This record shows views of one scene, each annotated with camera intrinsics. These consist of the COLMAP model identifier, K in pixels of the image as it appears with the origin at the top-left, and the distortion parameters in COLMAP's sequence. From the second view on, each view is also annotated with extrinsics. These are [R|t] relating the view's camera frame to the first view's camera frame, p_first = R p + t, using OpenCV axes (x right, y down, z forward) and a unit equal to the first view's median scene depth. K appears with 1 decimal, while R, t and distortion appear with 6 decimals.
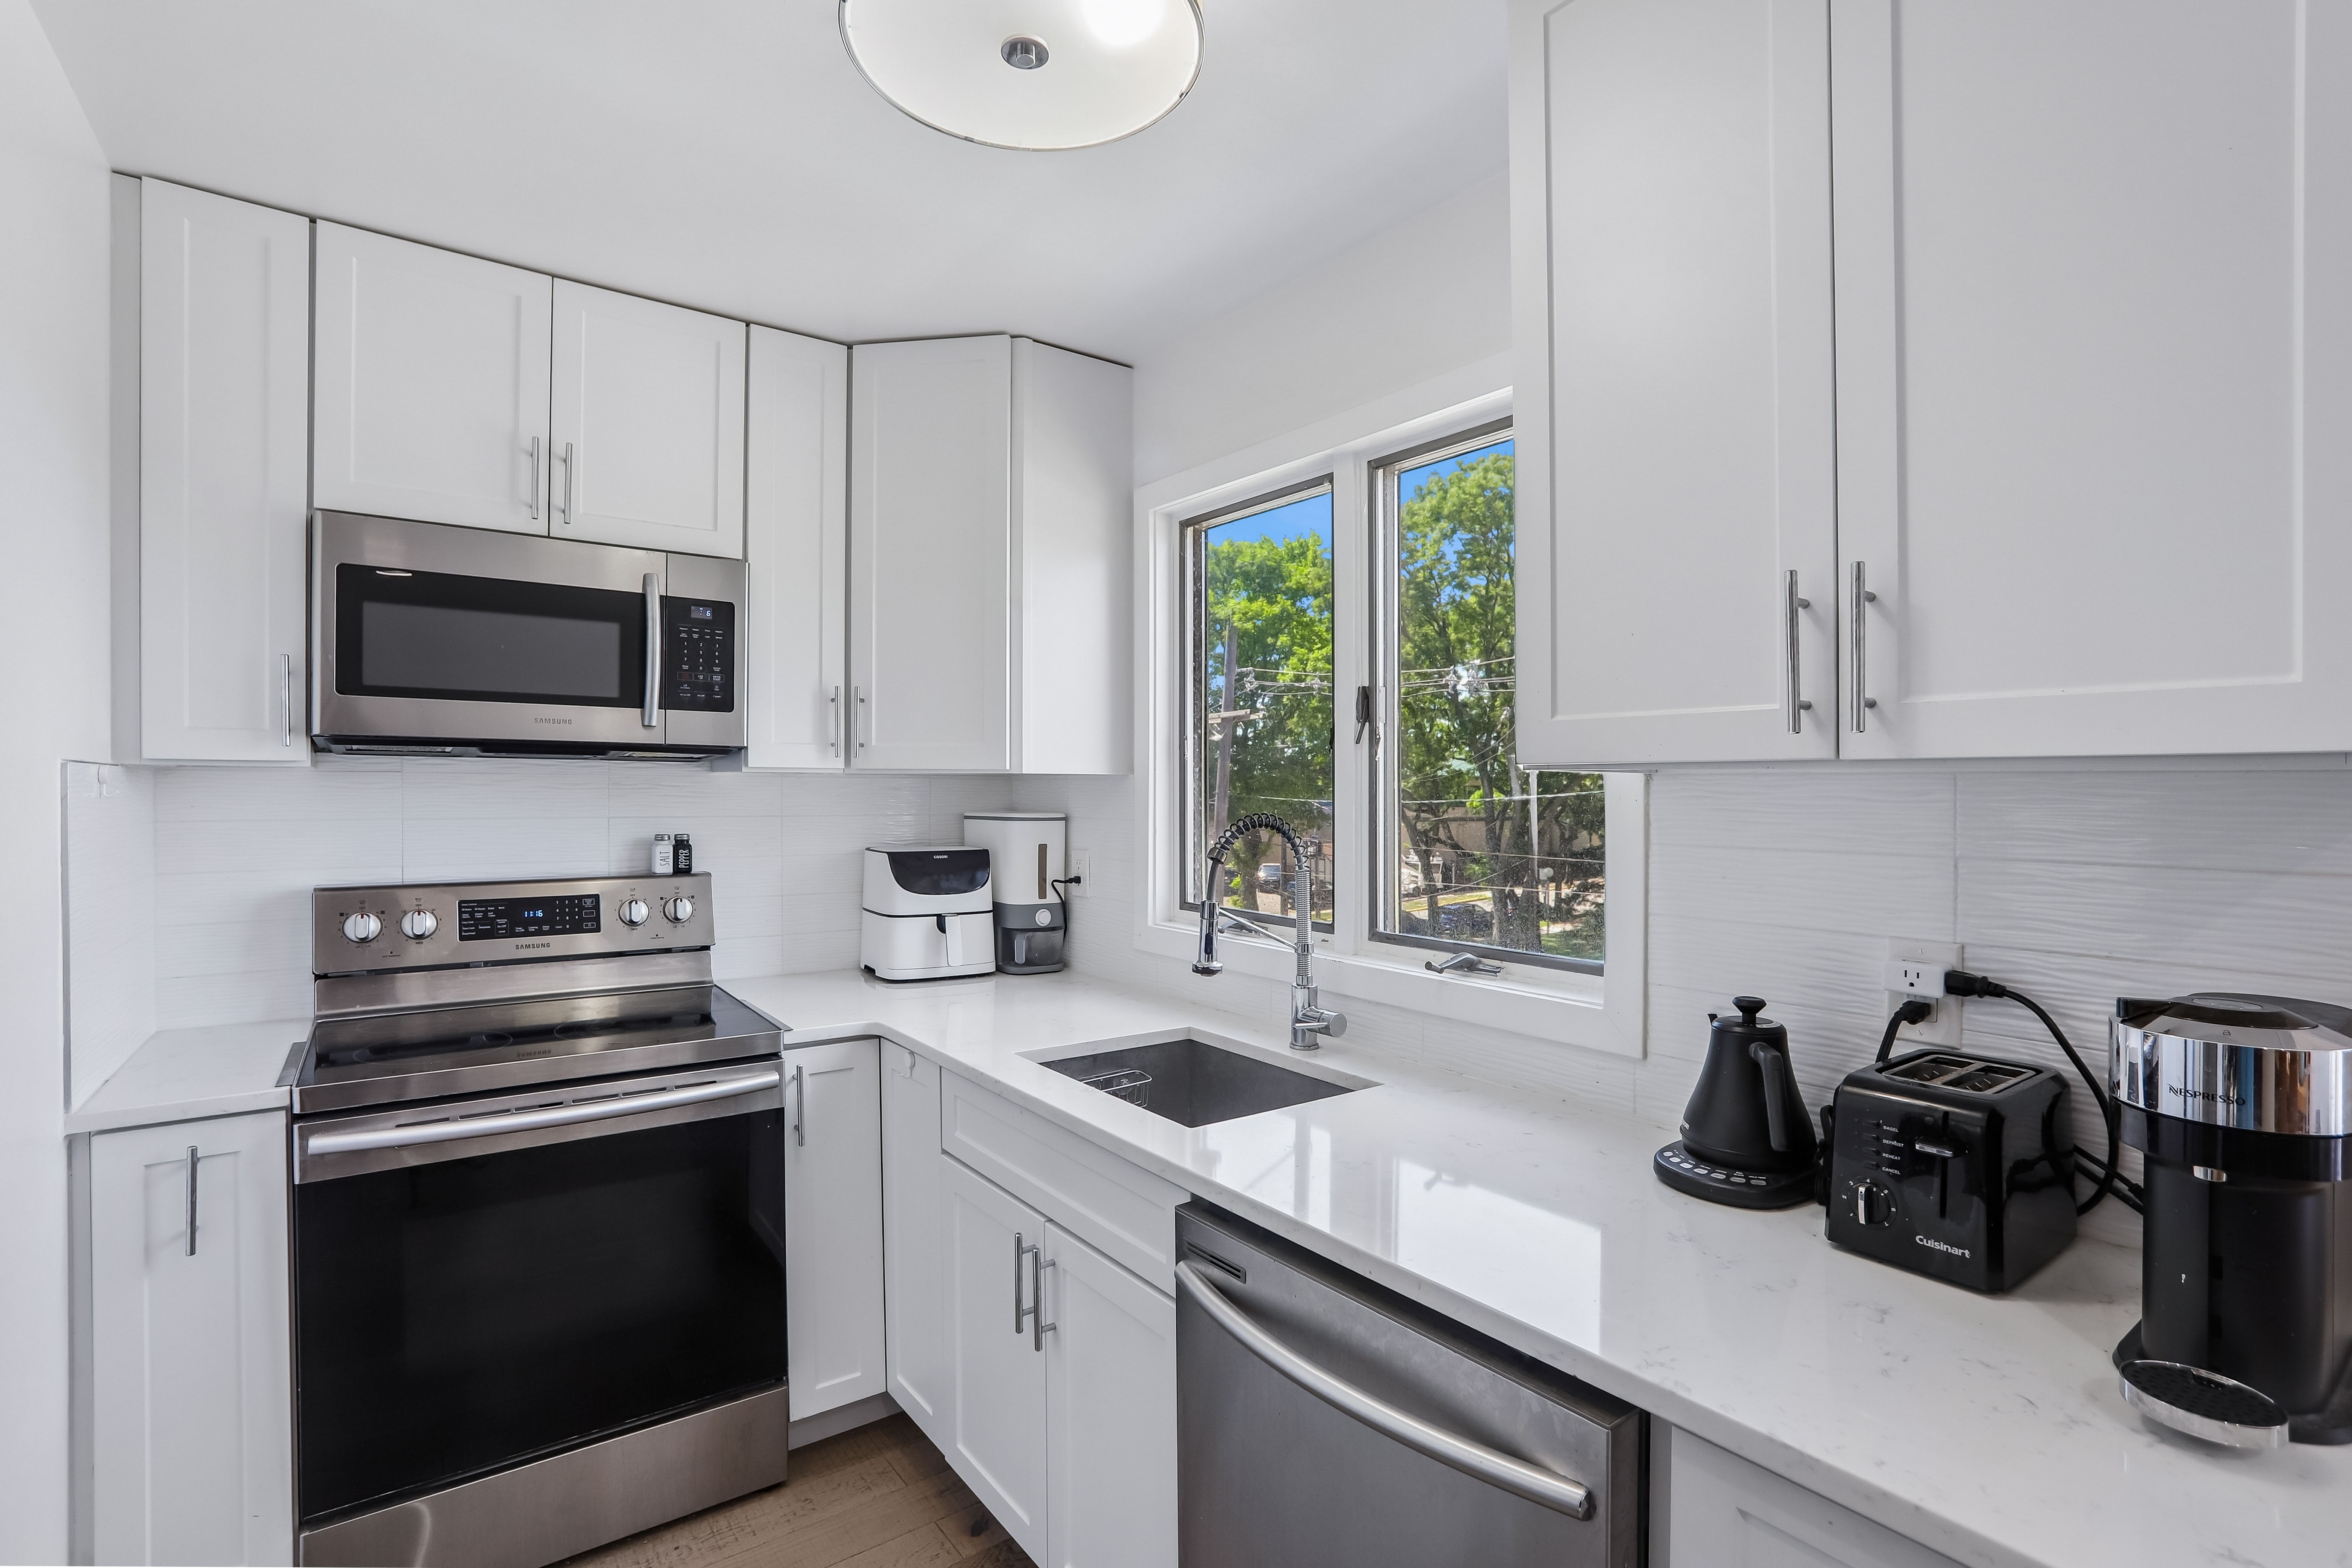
lens RADIAL K [[1087.9, 0, 1190.0], [0, 1087.9, 802.1], [0, 0, 1]] dist [-0.062744, 0.030741]
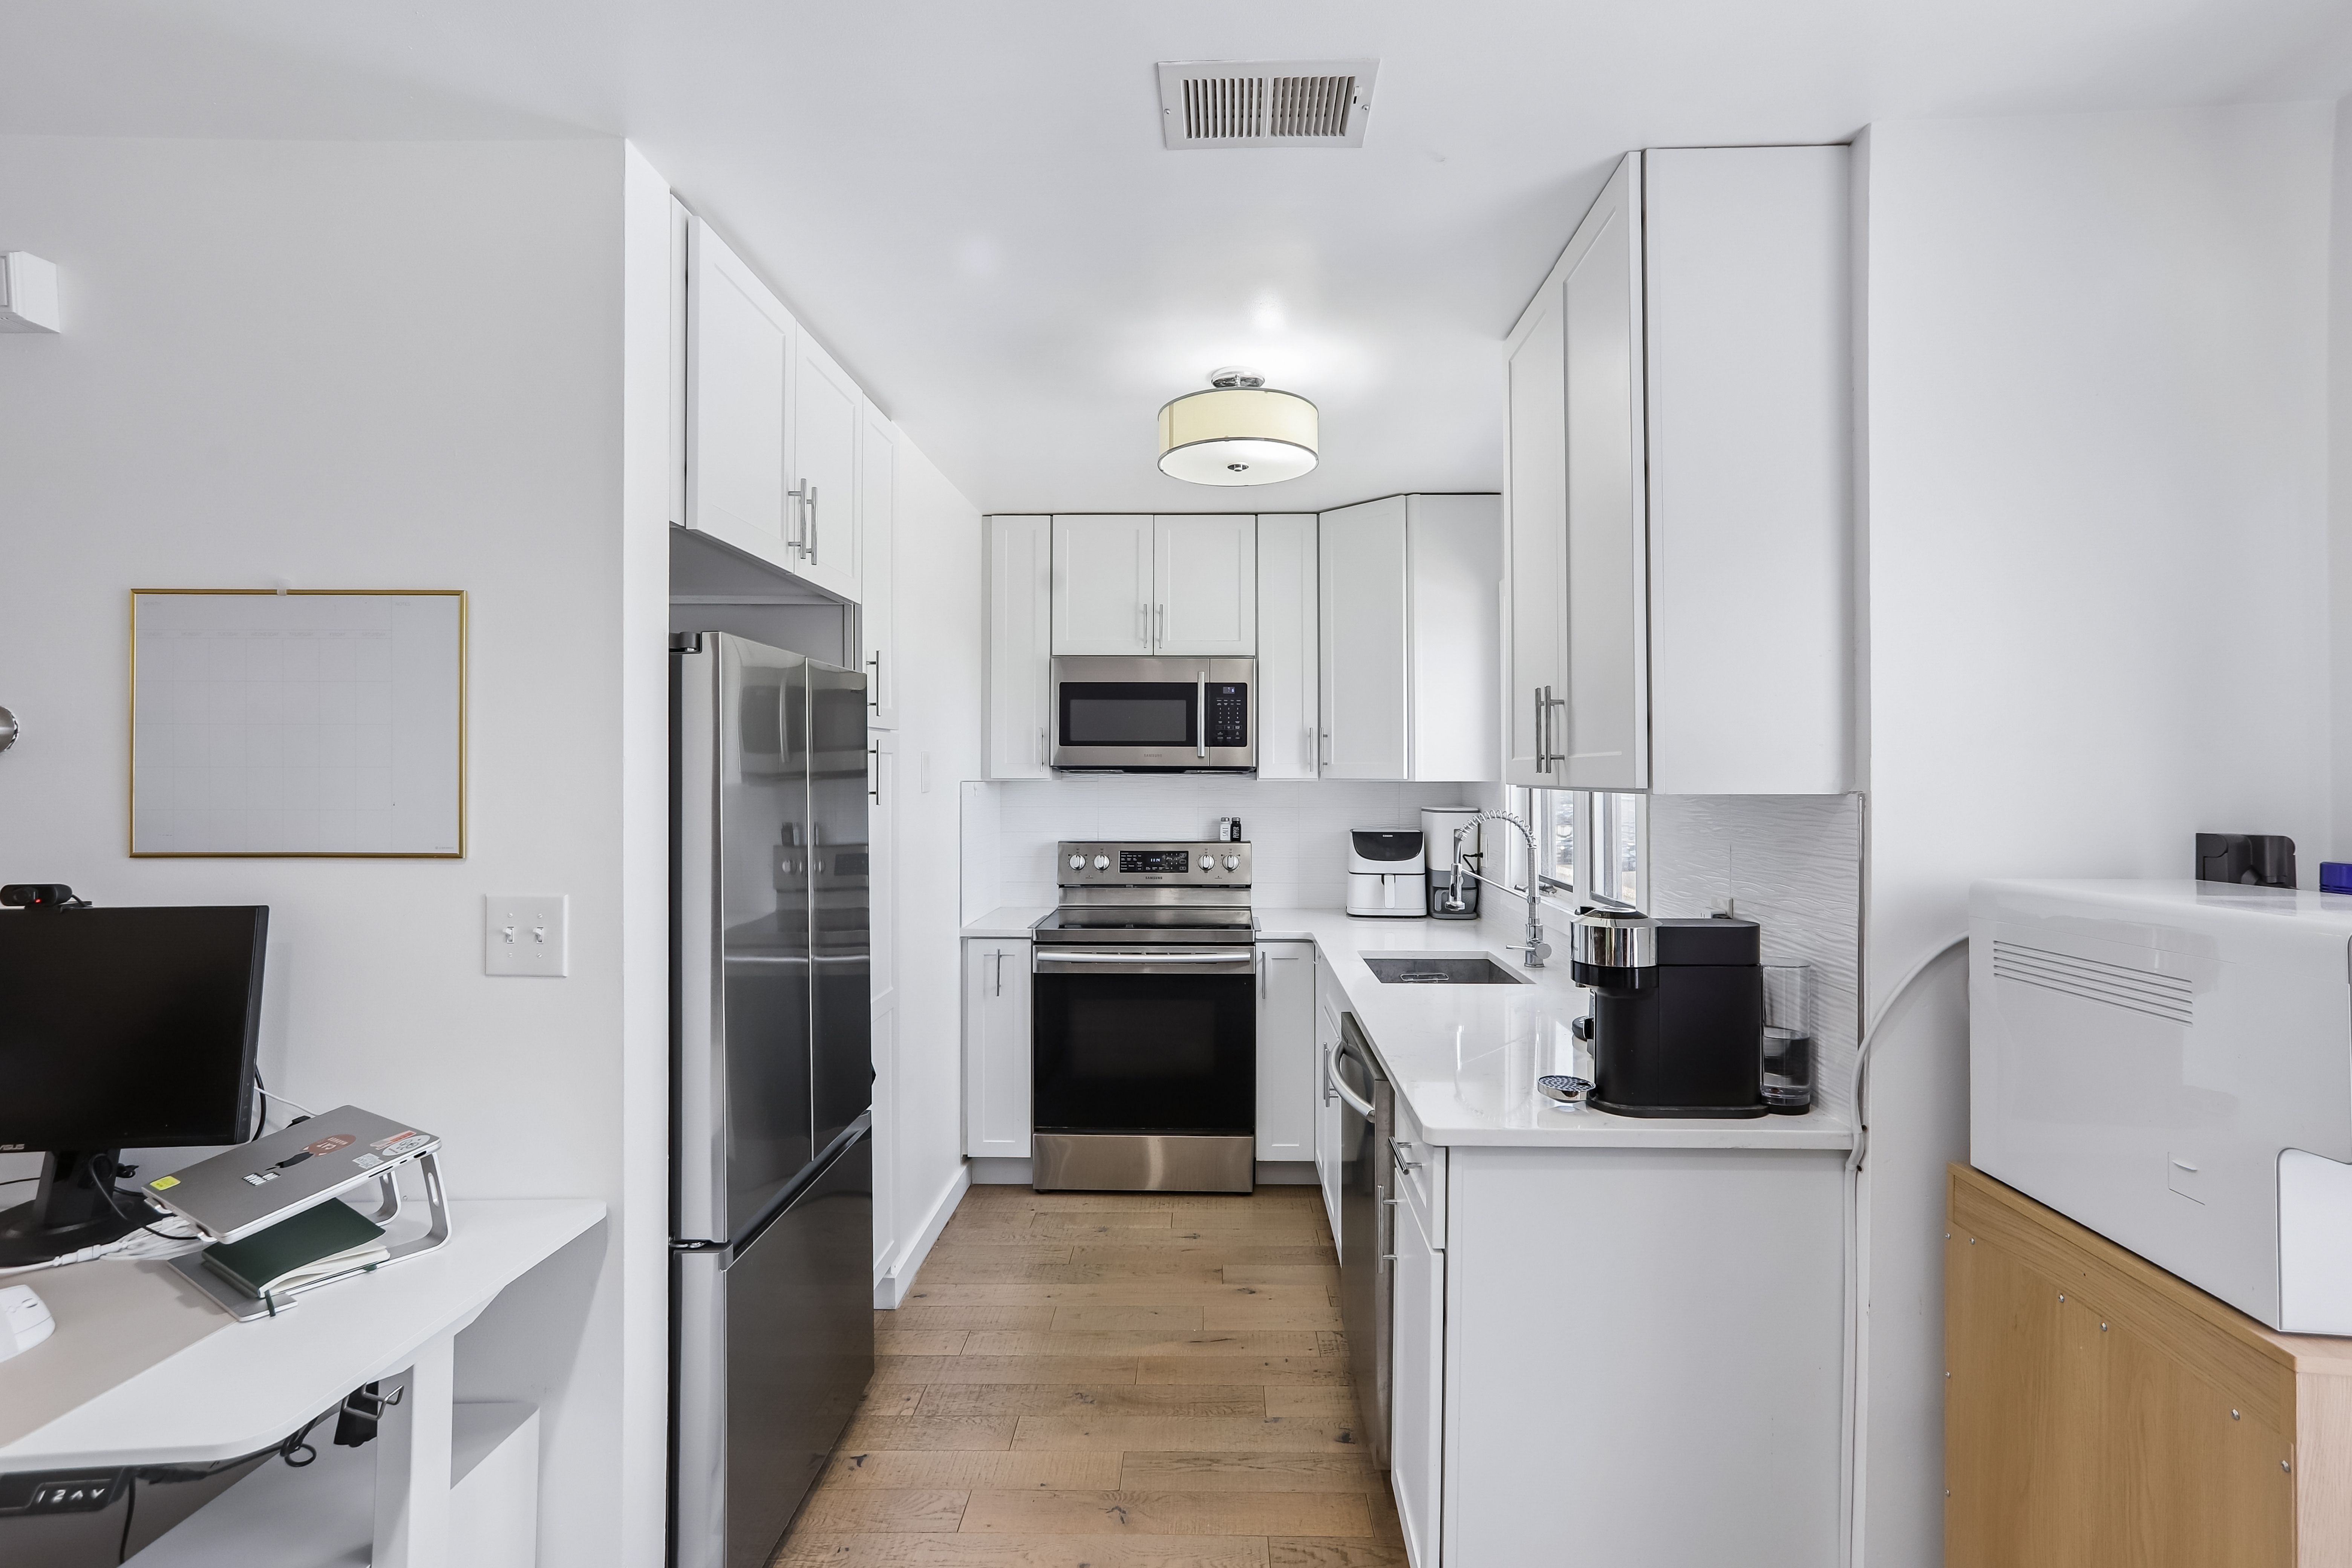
lens RADIAL K [[1052.8, 0, 1207.9], [0, 1052.8, 770.9], [0, 0, 1]] dist [-0.002450, -0.000124]
pose [[0.799720, -0.008637, -0.600312, 0.560543], [-0.003718, 0.999806, -0.019337, -0.012805], [0.600362, 0.017696, 0.799532, -0.398154]]
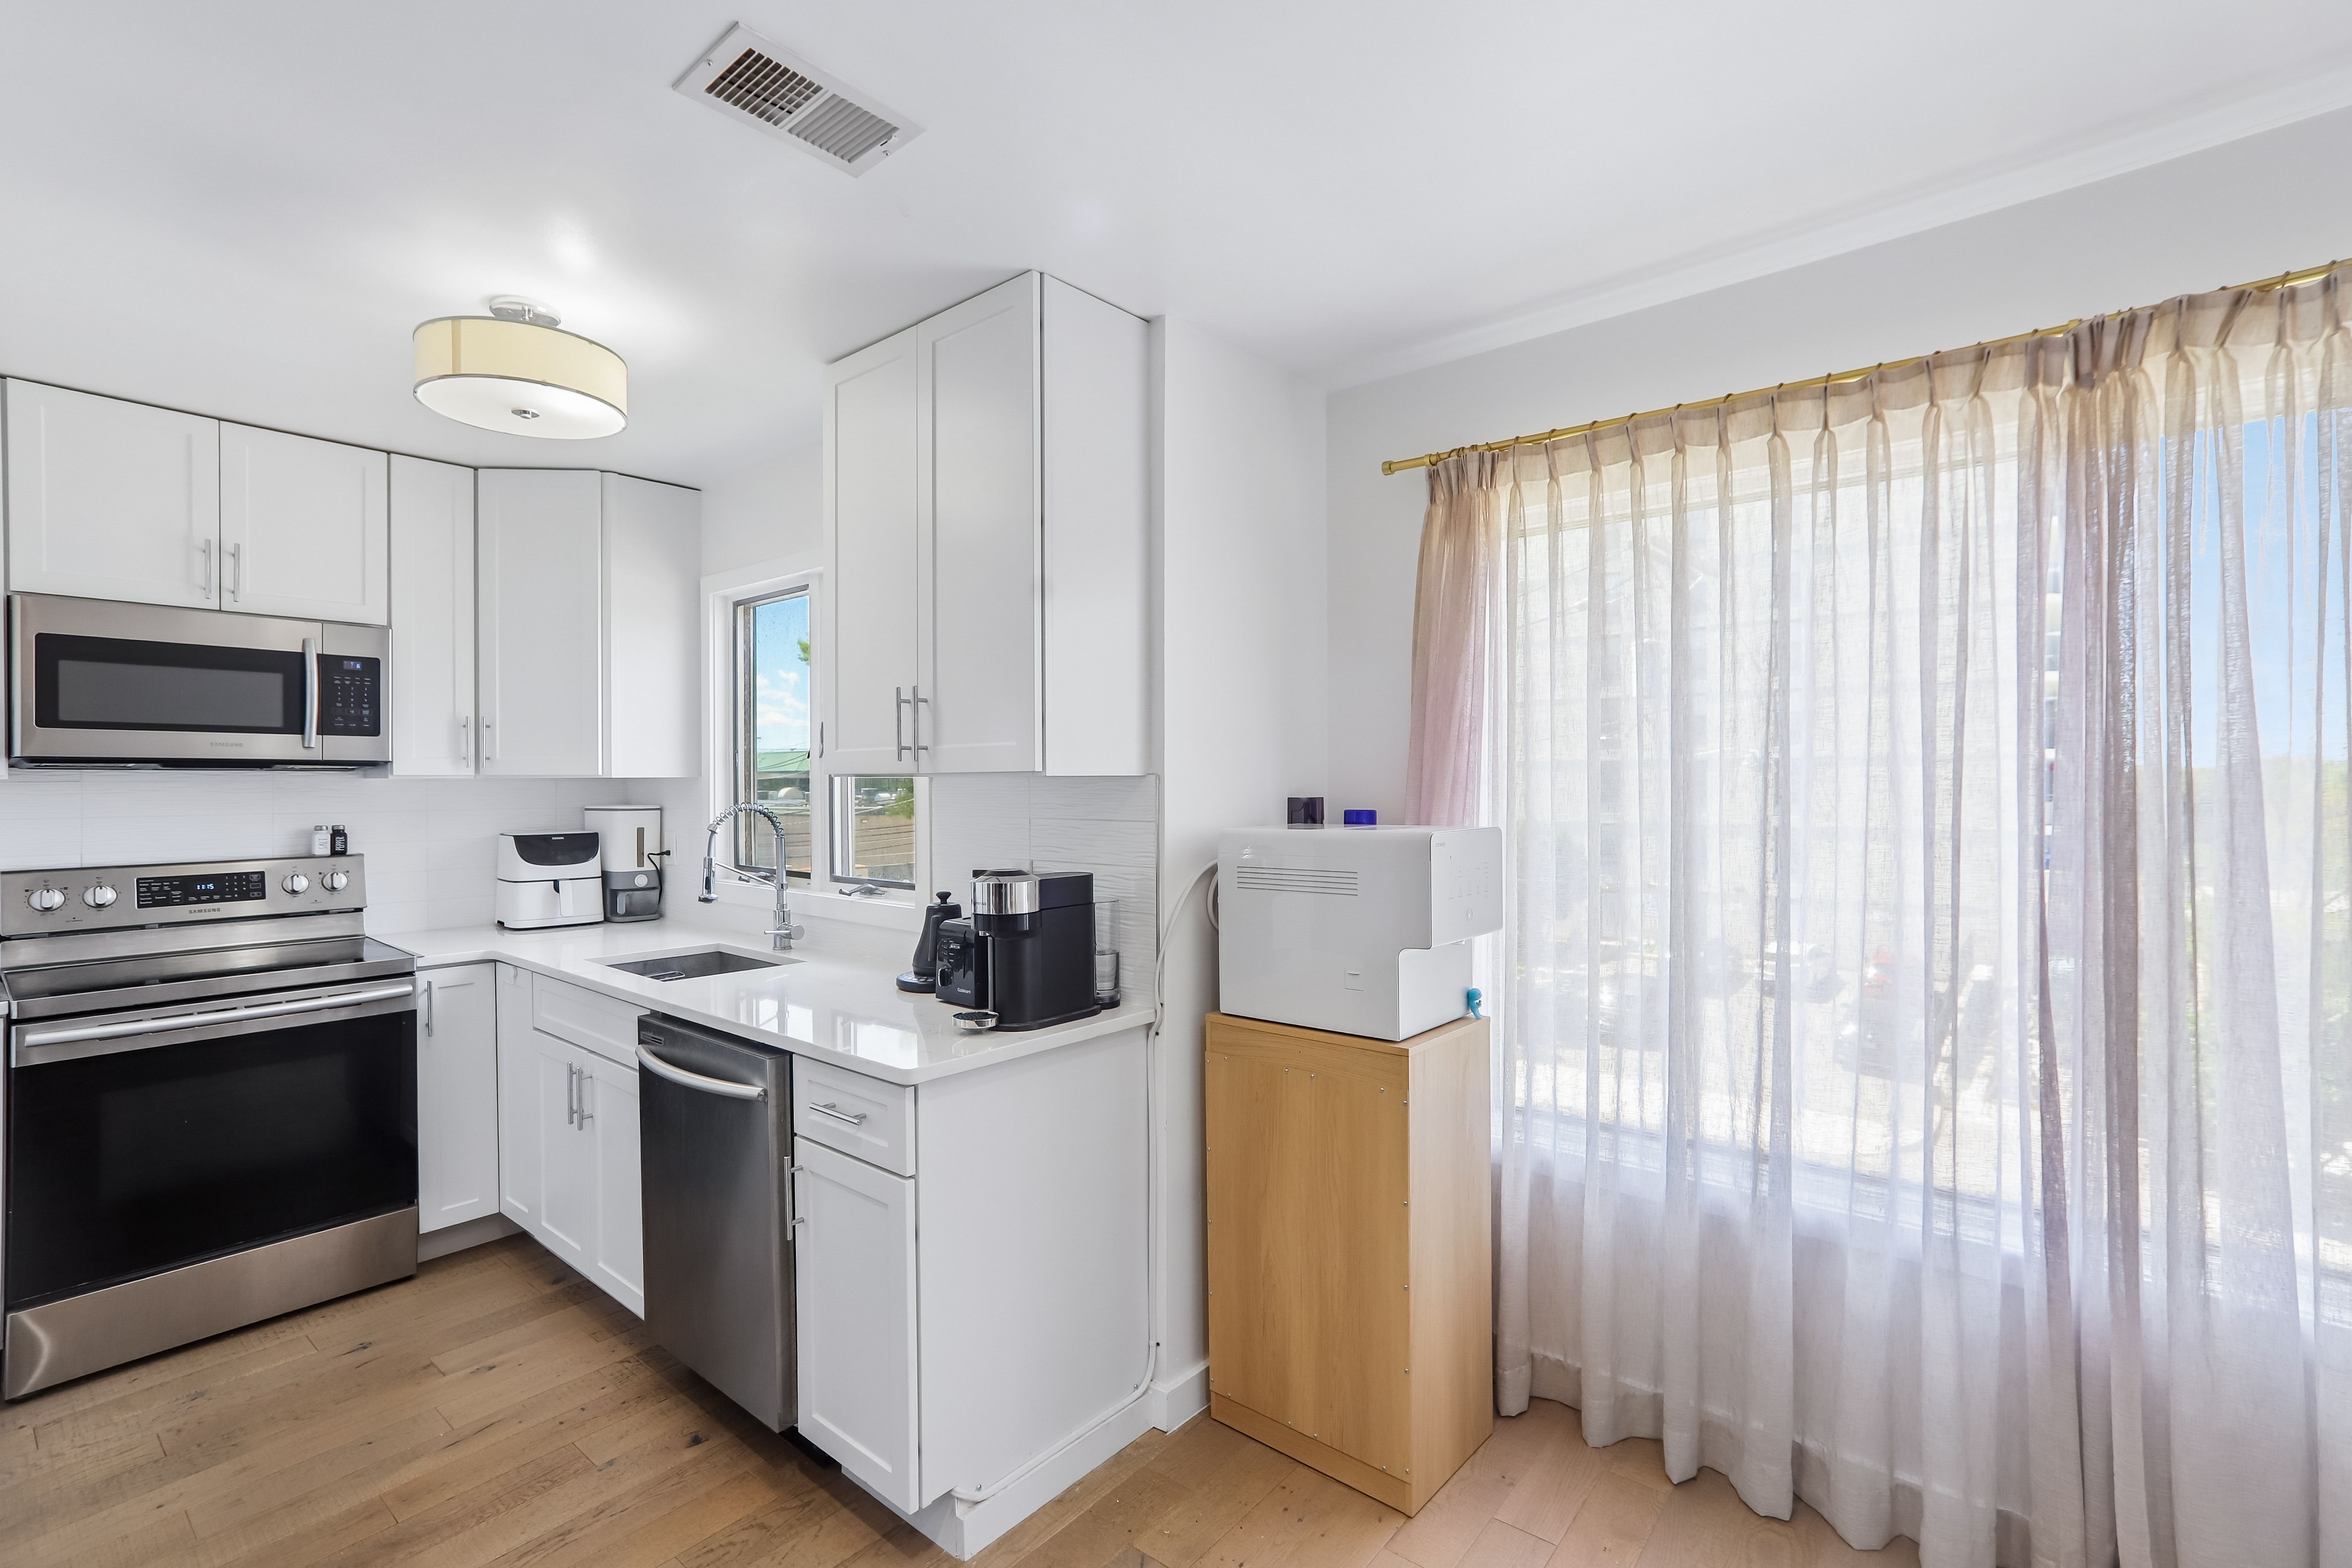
lens RADIAL K [[1035.5, 0, 1139.6], [0, 1035.5, 777.6], [0, 0, 1]] dist [-0.018295, 0.021202]
pose [[0.978420, -0.010392, 0.206366, 0.278464], [0.013663, 0.999803, -0.014428, 0.003226], [-0.206175, 0.016936, 0.978369, -0.541446]]
